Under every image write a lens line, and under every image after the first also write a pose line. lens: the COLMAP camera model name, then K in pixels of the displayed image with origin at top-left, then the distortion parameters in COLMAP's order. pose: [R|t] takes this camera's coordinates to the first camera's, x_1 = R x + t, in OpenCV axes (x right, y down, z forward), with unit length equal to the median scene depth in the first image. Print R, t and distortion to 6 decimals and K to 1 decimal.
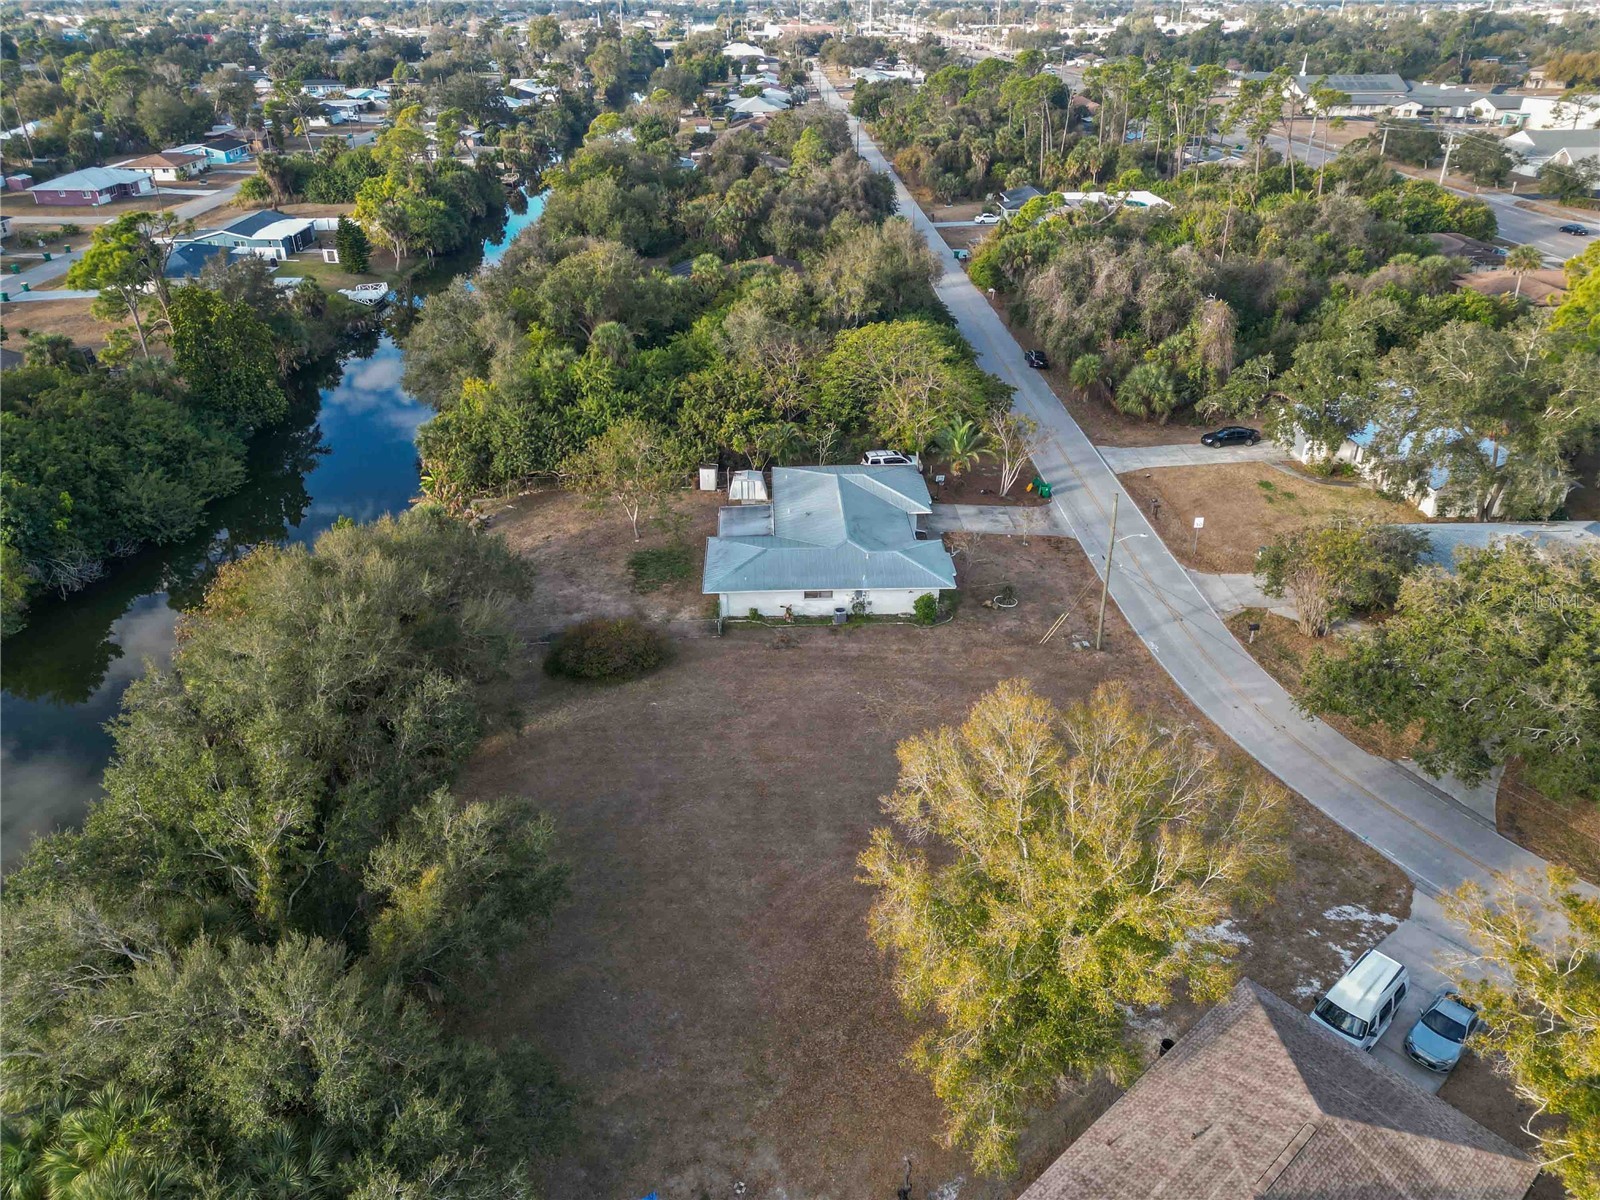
lens RADIAL K [[1126.2, 0, 800.0], [0, 1126.2, 600.0], [0, 0, 1]] dist [0.111024, -0.109788]
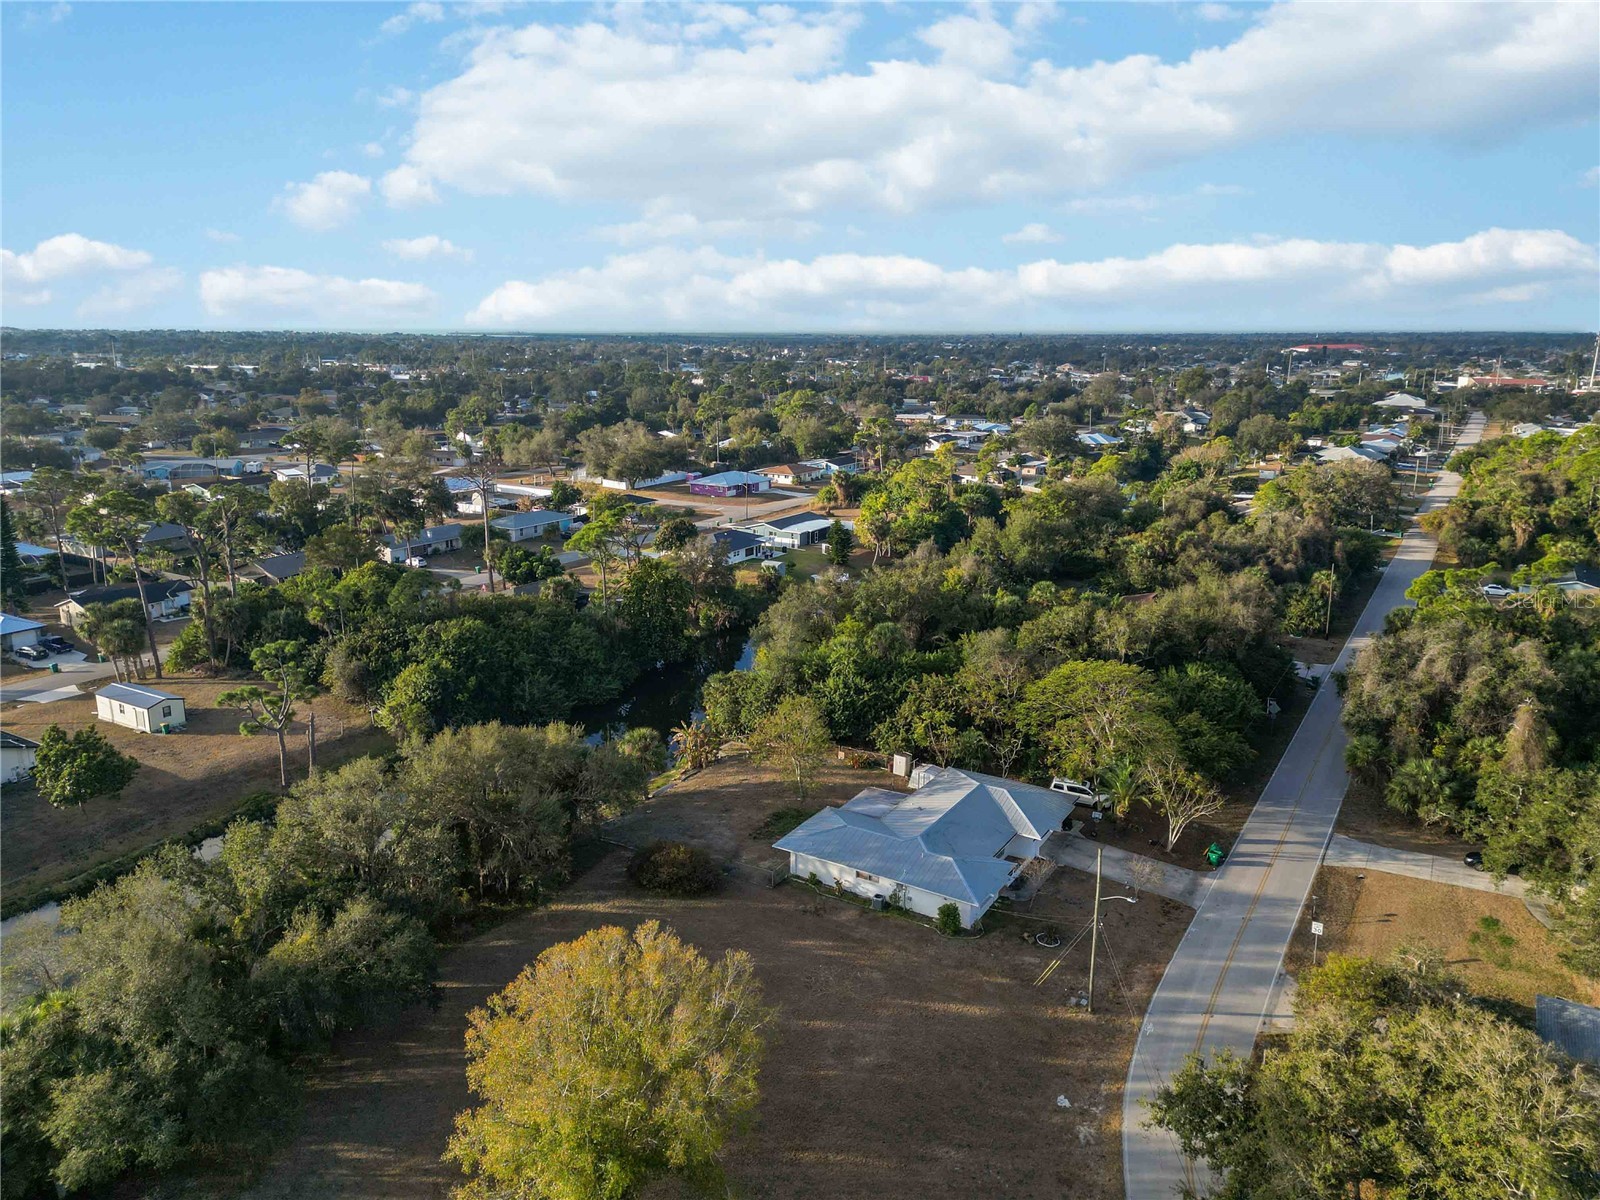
lens RADIAL K [[1126.2, 0, 800.0], [0, 1126.2, 600.0], [0, 0, 1]] dist [0.111024, -0.109788]
pose [[0.832818, 0.137631, -0.536164, 0.378031], [-0.271532, 0.945632, -0.179028, -0.032376], [0.482374, 0.294684, 0.824910, -0.012957]]
